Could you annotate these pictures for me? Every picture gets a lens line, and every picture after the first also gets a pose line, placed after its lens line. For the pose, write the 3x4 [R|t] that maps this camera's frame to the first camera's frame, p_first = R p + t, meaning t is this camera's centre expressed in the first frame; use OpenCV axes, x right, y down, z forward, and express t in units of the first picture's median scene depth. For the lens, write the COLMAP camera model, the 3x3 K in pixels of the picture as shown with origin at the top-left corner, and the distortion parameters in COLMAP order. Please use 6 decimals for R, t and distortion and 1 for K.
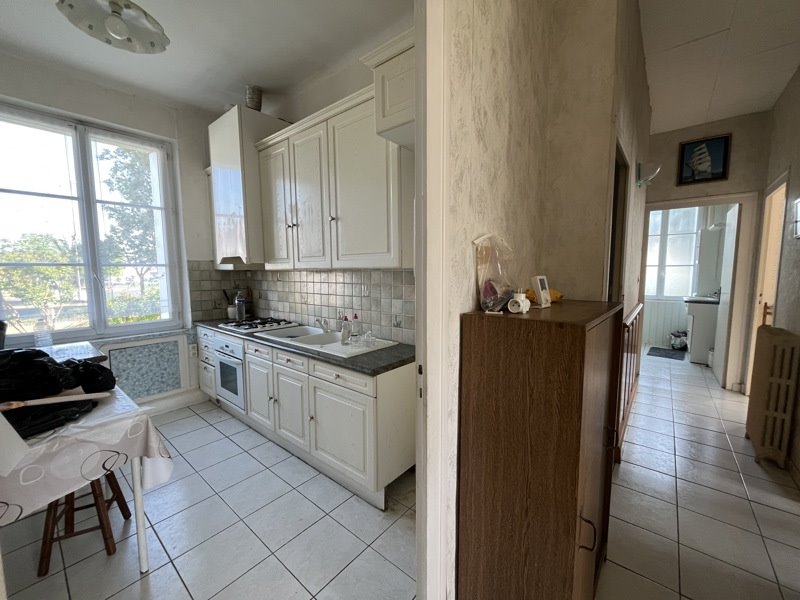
lens RADIAL K [[321.7, 0, 400.4], [0, 321.7, 301.4], [0, 0, 1]] dist [0.000911, -0.000736]
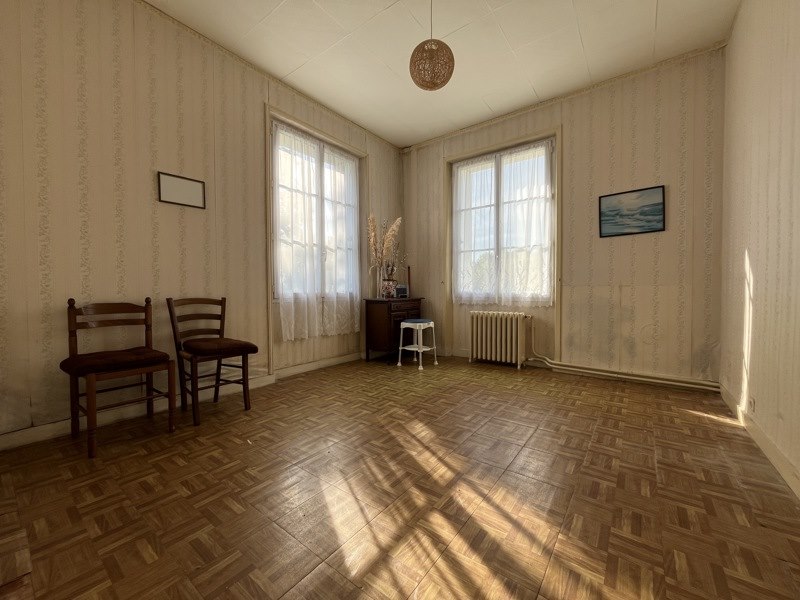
lens RADIAL K [[321.7, 0, 399.8], [0, 321.7, 299.5], [0, 0, 1]] dist [0.000911, -0.000736]
pose [[-0.045817, -0.024314, 0.998654, 0.718200], [0.100036, 0.994567, 0.028804, 0.032708], [-0.993928, 0.101221, -0.043135, 0.611528]]
